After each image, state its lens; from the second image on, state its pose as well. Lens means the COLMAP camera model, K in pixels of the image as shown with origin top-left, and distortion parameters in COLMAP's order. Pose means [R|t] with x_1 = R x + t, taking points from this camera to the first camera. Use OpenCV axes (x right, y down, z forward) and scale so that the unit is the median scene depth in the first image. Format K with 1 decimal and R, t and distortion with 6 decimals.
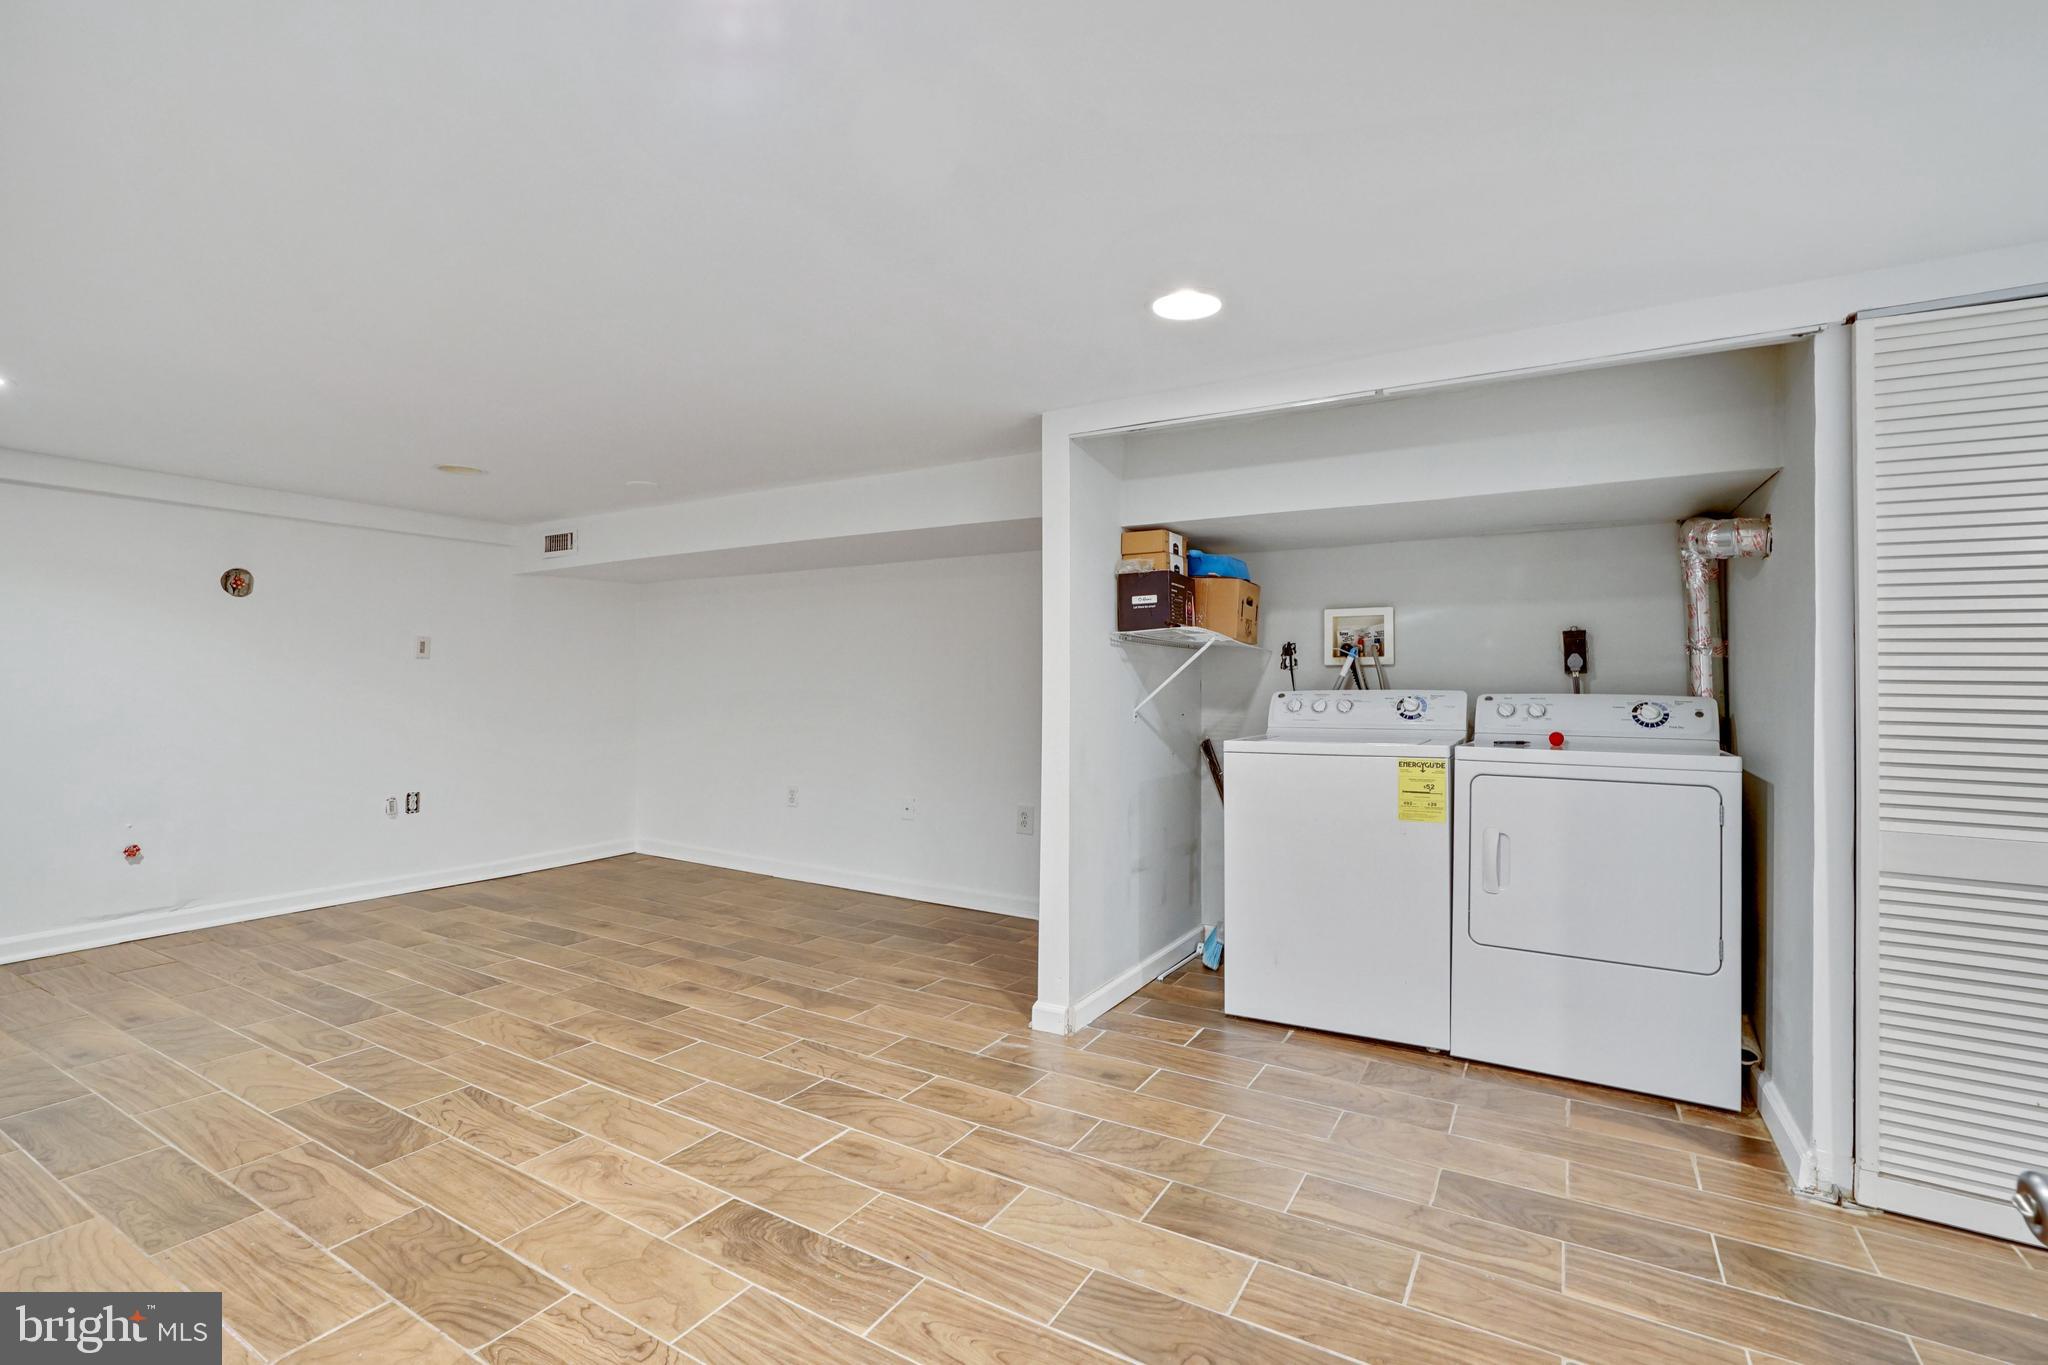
lens RADIAL K [[945.2, 0, 1024.0], [0, 945.2, 682.5], [0, 0, 1]] dist [-0.047843, 0.021216]
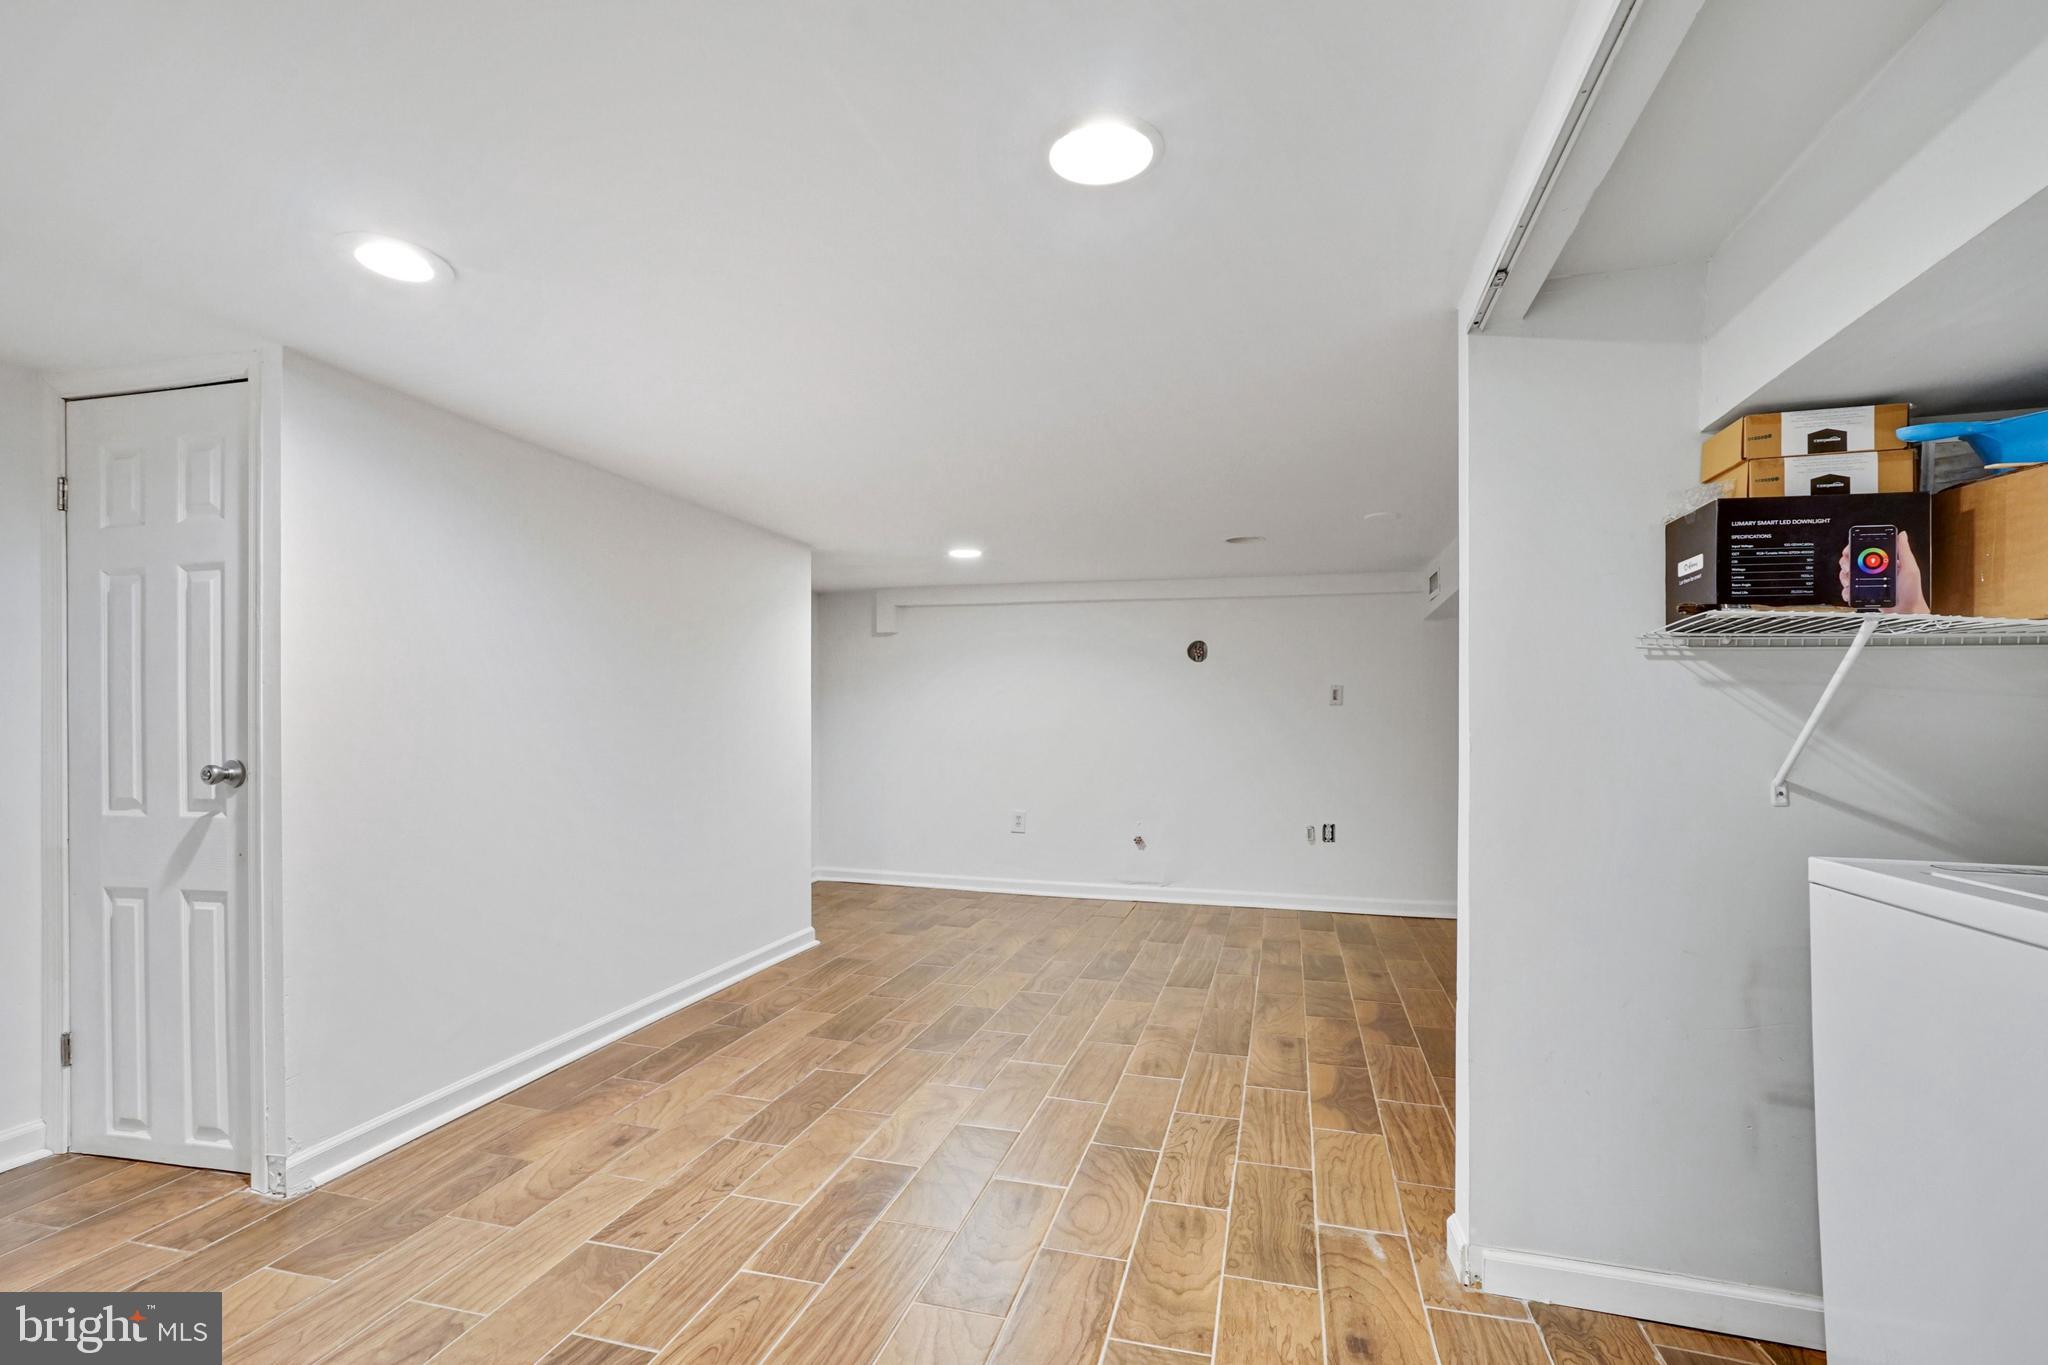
lens RADIAL K [[950.4, 0, 1023.2], [0, 950.4, 732.1], [0, 0, 1]] dist [-0.049706, 0.036763]
pose [[0.258219, 0.006837, -0.966062, 0.621938], [-0.005207, 0.999970, 0.005685, 0.003656], [0.966072, 0.003562, 0.258247, 0.599668]]
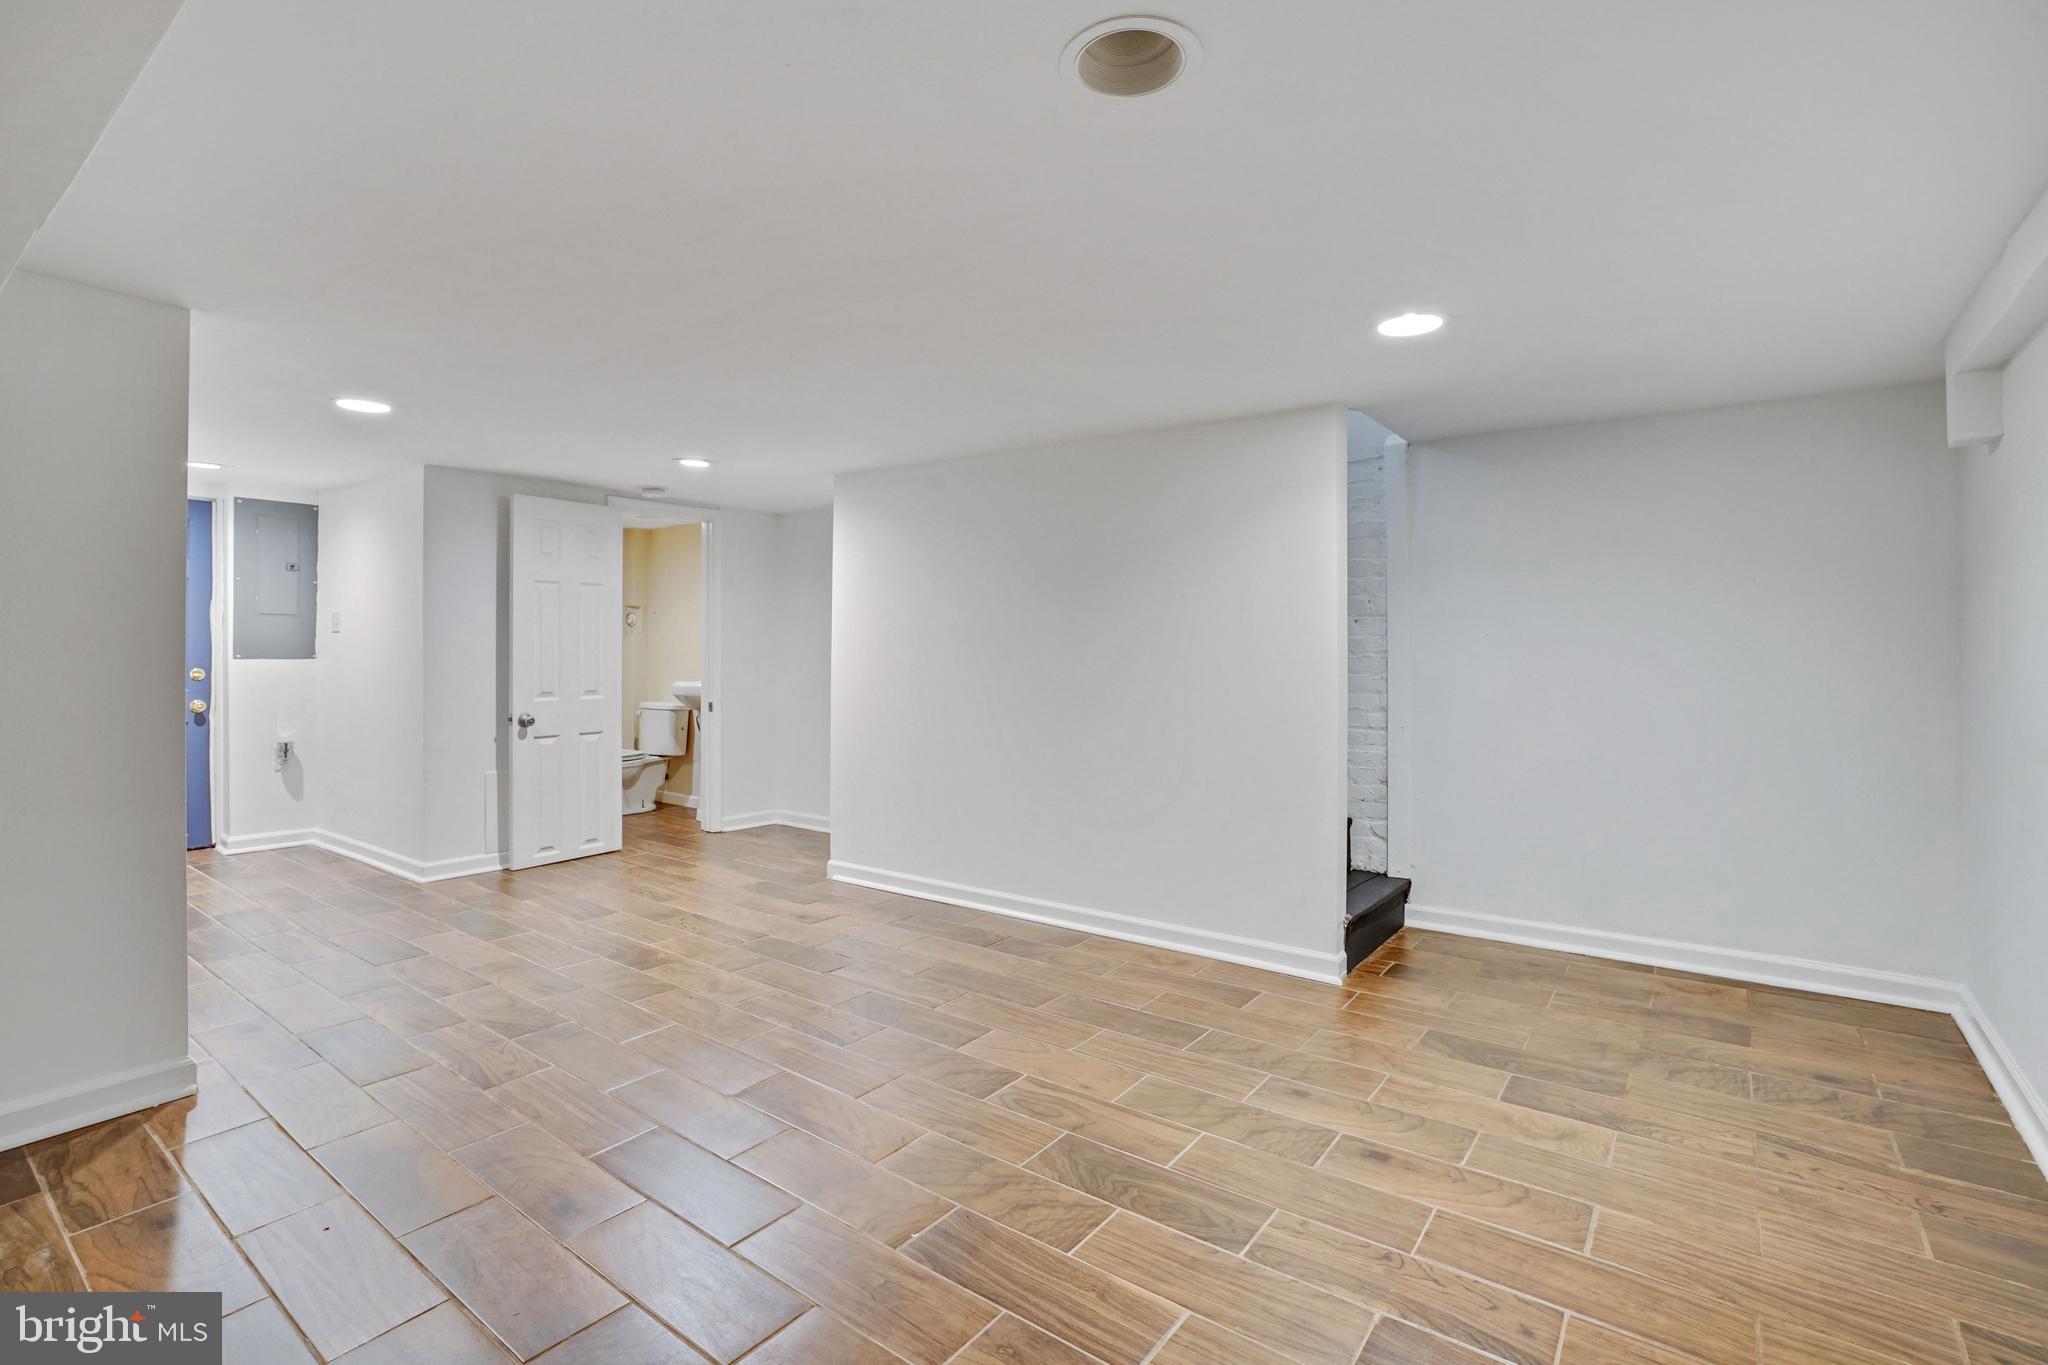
lens RADIAL K [[945.2, 0, 1024.0], [0, 945.2, 682.5], [0, 0, 1]] dist [-0.047843, 0.021216]
pose [[-0.993666, -0.015358, 0.111323, -0.840333], [-0.012128, 0.999487, 0.029633, -0.005183], [-0.111721, 0.028096, -0.993342, 1.852167]]
